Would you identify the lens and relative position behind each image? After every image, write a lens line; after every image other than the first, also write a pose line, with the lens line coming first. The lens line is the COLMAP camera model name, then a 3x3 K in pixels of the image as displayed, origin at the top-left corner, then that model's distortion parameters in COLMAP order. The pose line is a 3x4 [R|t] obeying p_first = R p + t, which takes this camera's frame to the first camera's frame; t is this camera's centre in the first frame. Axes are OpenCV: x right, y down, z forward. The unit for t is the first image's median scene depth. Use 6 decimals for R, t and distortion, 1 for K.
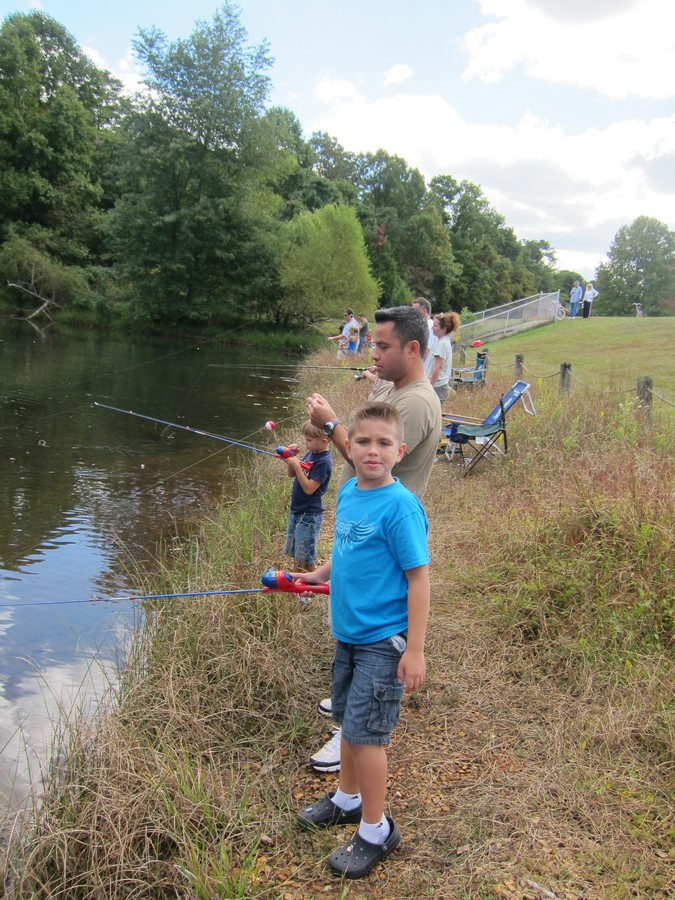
lens RADIAL K [[753.4, 0, 334.5], [0, 753.4, 443.7], [0, 0, 1]] dist [-0.052742, 0.015571]
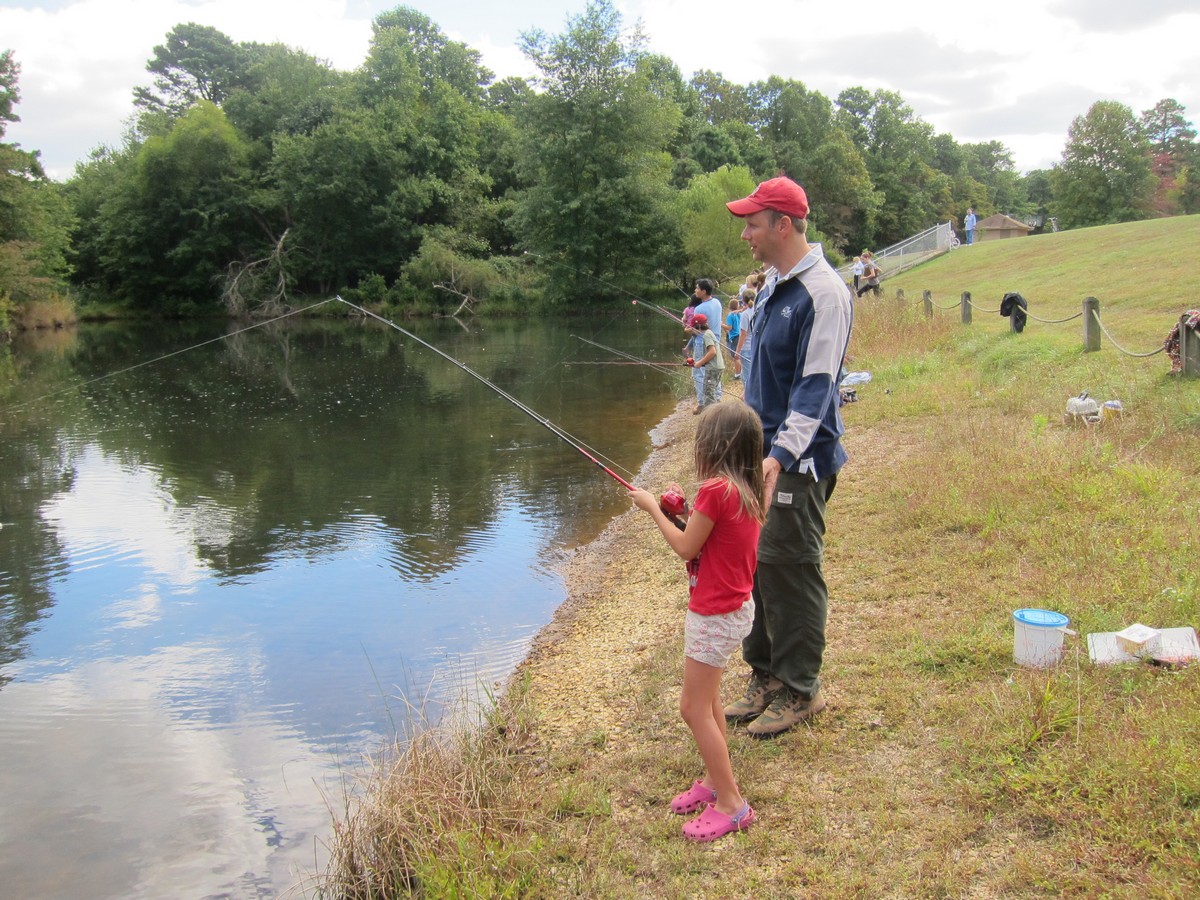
lens RADIAL K [[1004.5, 0, 600.0], [0, 1004.5, 450.0], [0, 0, 1]] dist [-0.052742, 0.015571]
pose [[0.980378, -0.112189, -0.162090, 0.004878], [0.112148, 0.993647, -0.009432, 0.041475], [0.162118, -0.008931, 0.986731, -0.262193]]
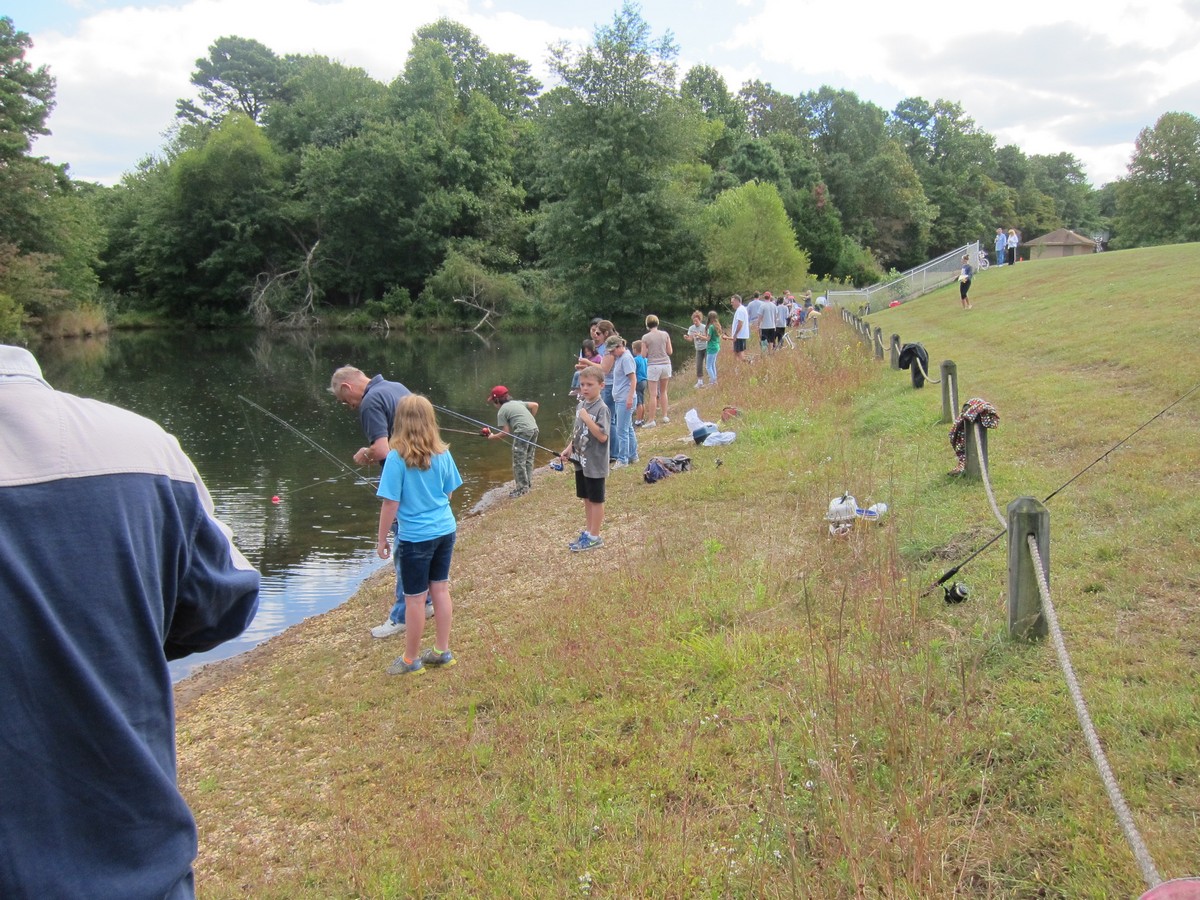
lens RADIAL K [[1006.2, 0, 599.3], [0, 1006.2, 454.0], [0, 0, 1]] dist [-0.059677, 0.019970]
pose [[0.969060, -0.090314, -0.229708, 0.050230], [0.088148, 0.995913, -0.019695, 0.034782], [0.230548, -0.001162, 0.973060, -0.235646]]
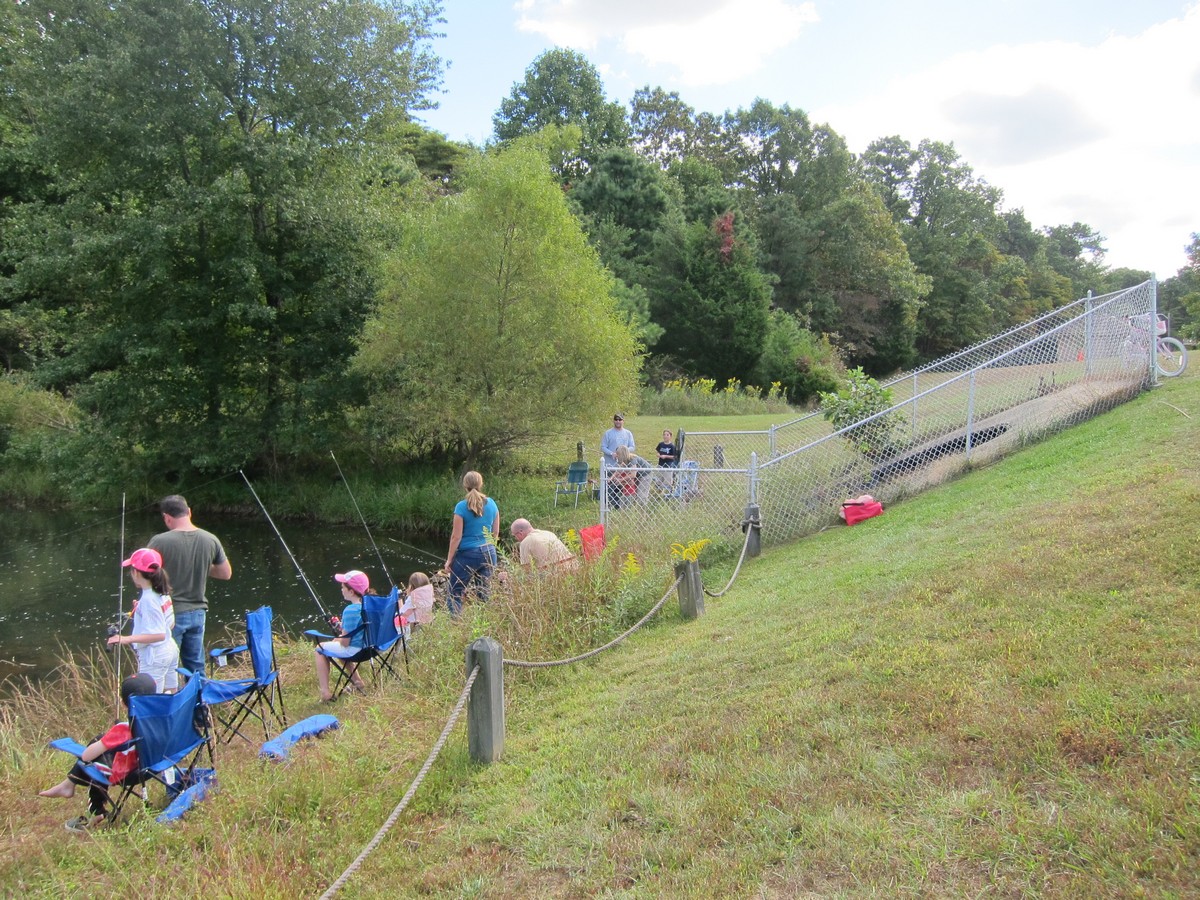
lens RADIAL K [[1004.5, 0, 600.0], [0, 1004.5, 450.0], [0, 0, 1]] dist [-0.052742, 0.015571]
pose [[0.974007, -0.106699, -0.199816, 0.093330], [0.084706, 0.989680, -0.115577, -0.064816], [0.210085, 0.095647, 0.972993, 0.341422]]
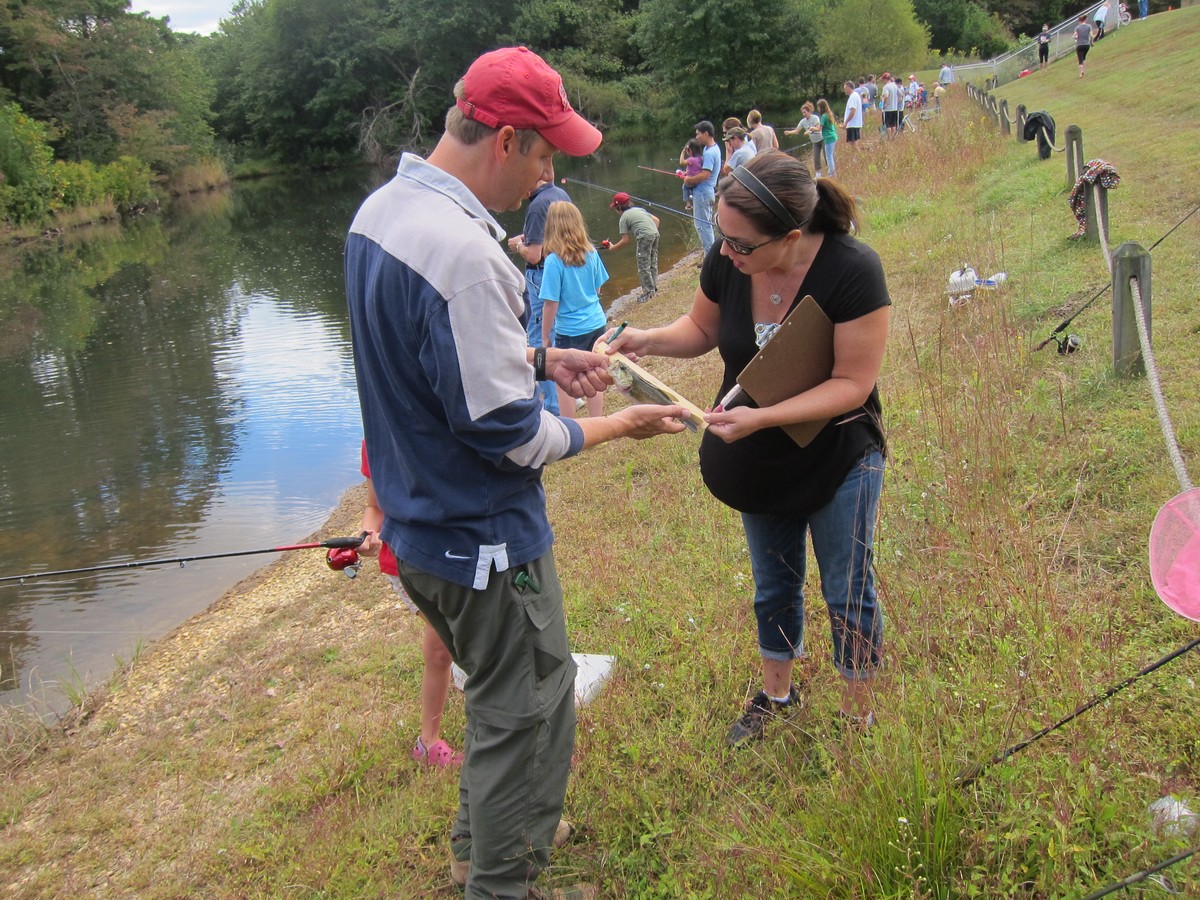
lens RADIAL K [[1004.5, 0, 600.0], [0, 1004.5, 450.0], [0, 0, 1]] dist [-0.052742, 0.015571]
pose [[0.925170, -0.106346, -0.364350, 0.051544], [0.167875, 0.975597, 0.141519, 0.036980], [0.340409, -0.192095, 0.920446, -0.245151]]
